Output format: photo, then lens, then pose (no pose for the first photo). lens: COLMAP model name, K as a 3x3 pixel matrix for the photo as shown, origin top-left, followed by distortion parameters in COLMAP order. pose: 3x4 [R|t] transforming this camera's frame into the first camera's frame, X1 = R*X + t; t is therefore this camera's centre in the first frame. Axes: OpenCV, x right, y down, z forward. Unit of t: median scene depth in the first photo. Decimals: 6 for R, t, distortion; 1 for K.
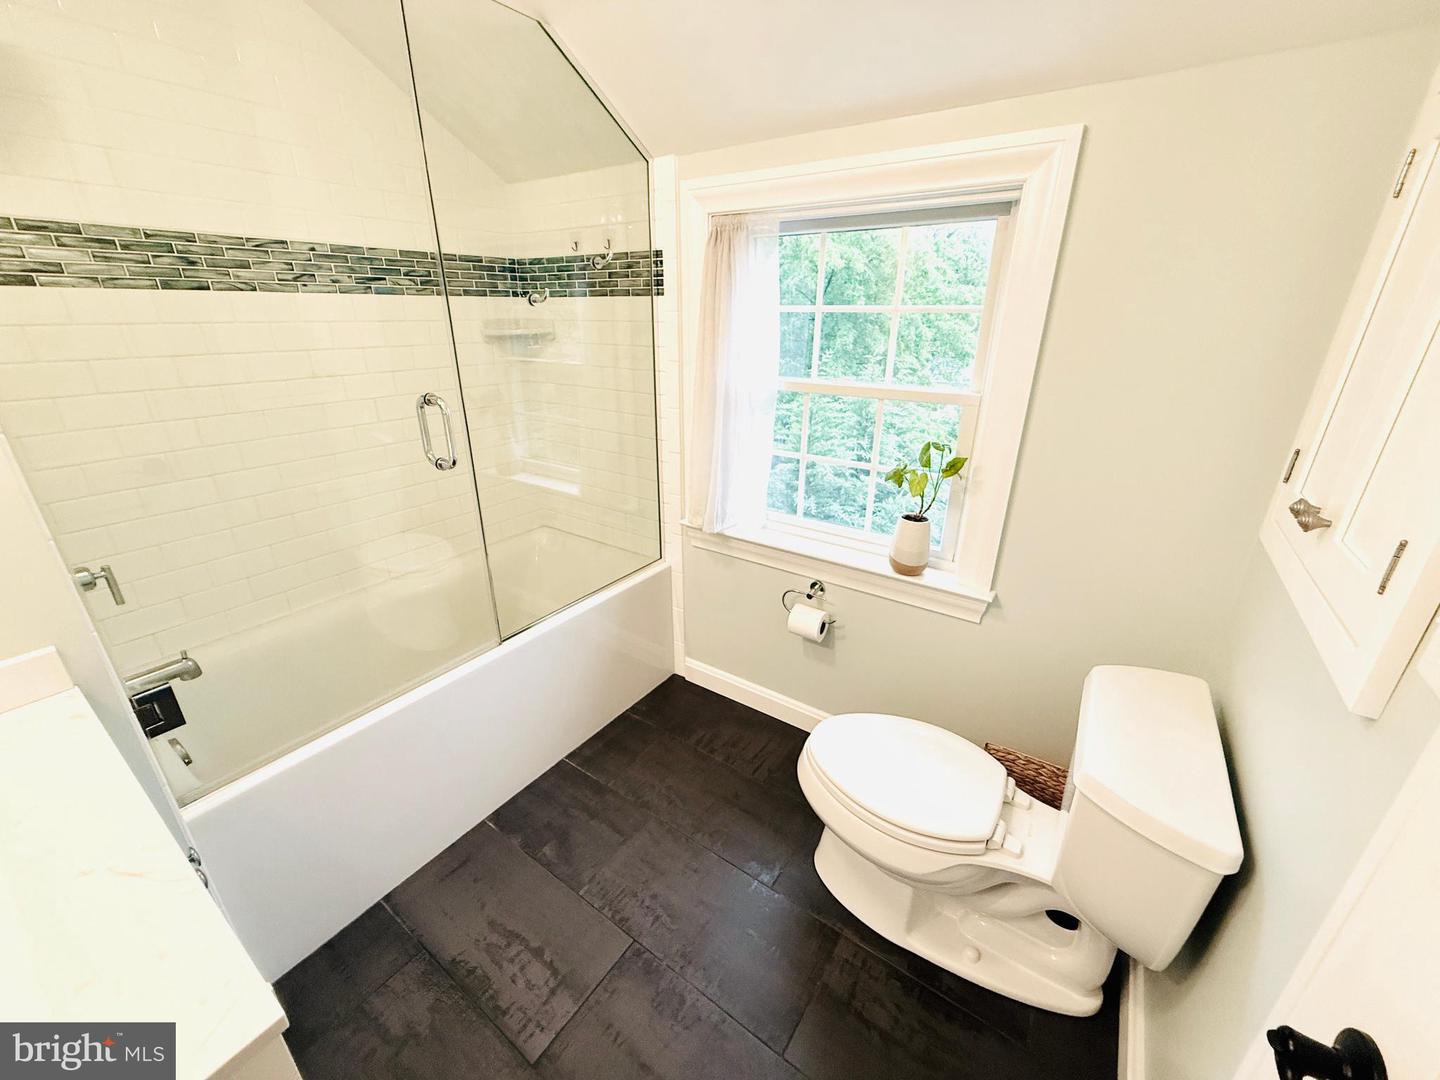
lens RADIAL K [[570.1, 0, 714.6], [0, 570.1, 536.6], [0, 0, 1]] dist [-0.002020, -0.000517]
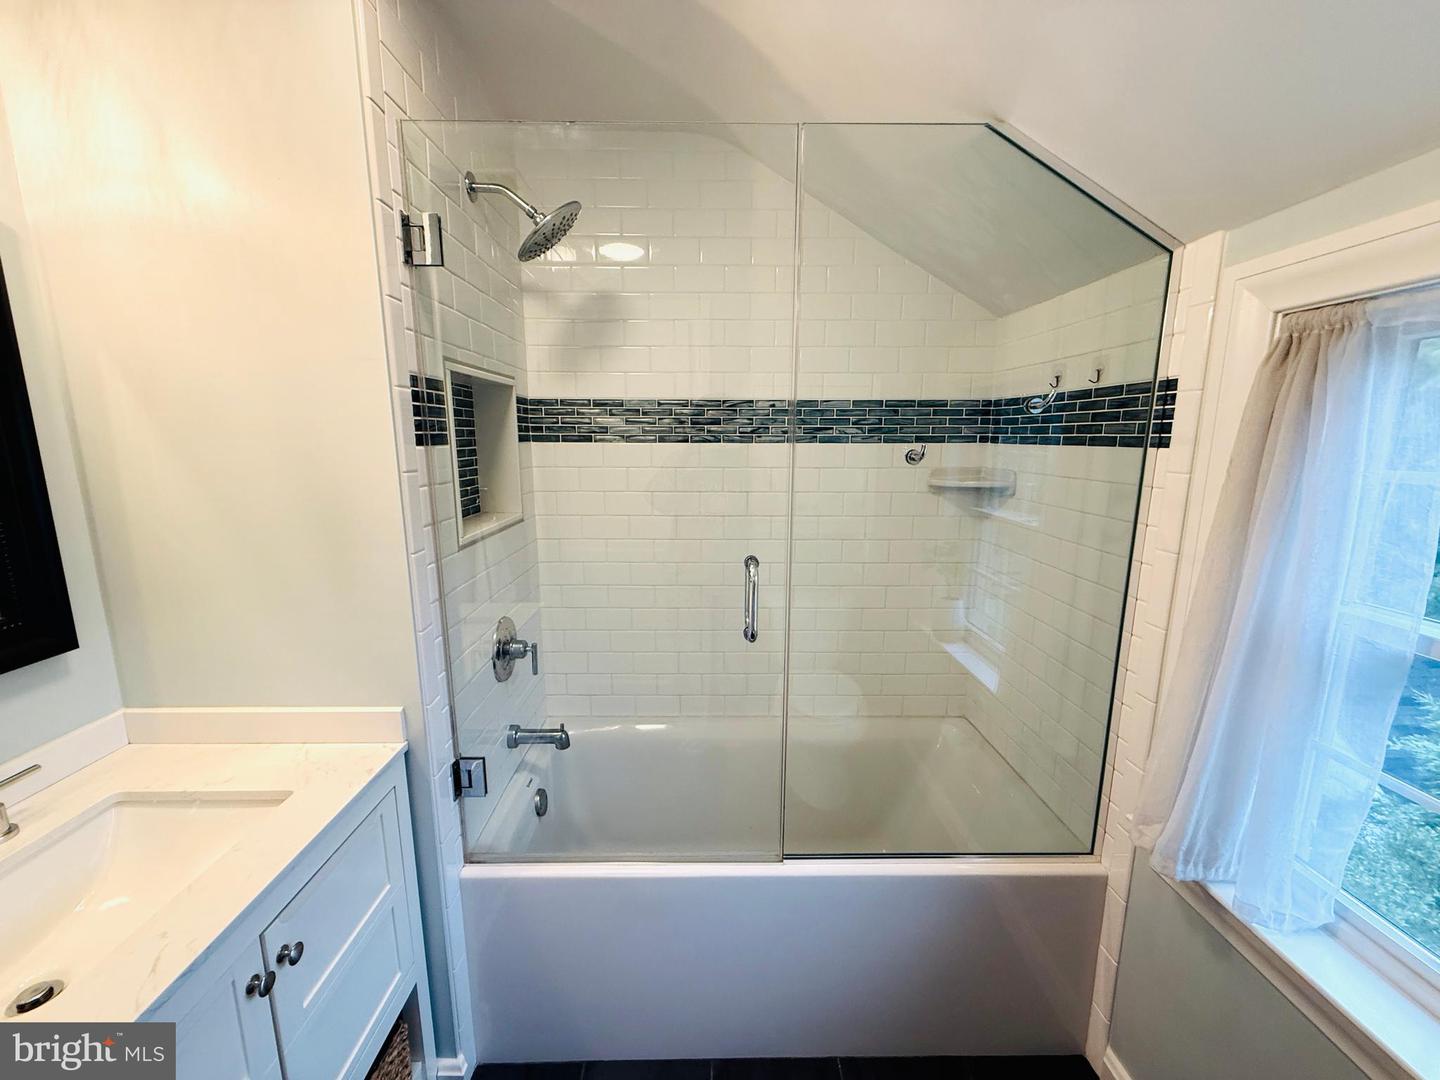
lens RADIAL K [[570.1, 0, 714.6], [0, 570.1, 536.6], [0, 0, 1]] dist [-0.002020, -0.000517]
pose [[0.580884, 0.138251, -0.802160, 0.136528], [-0.299323, 0.952703, -0.052557, -0.160555], [0.756954, 0.270634, 0.594792, 0.306001]]
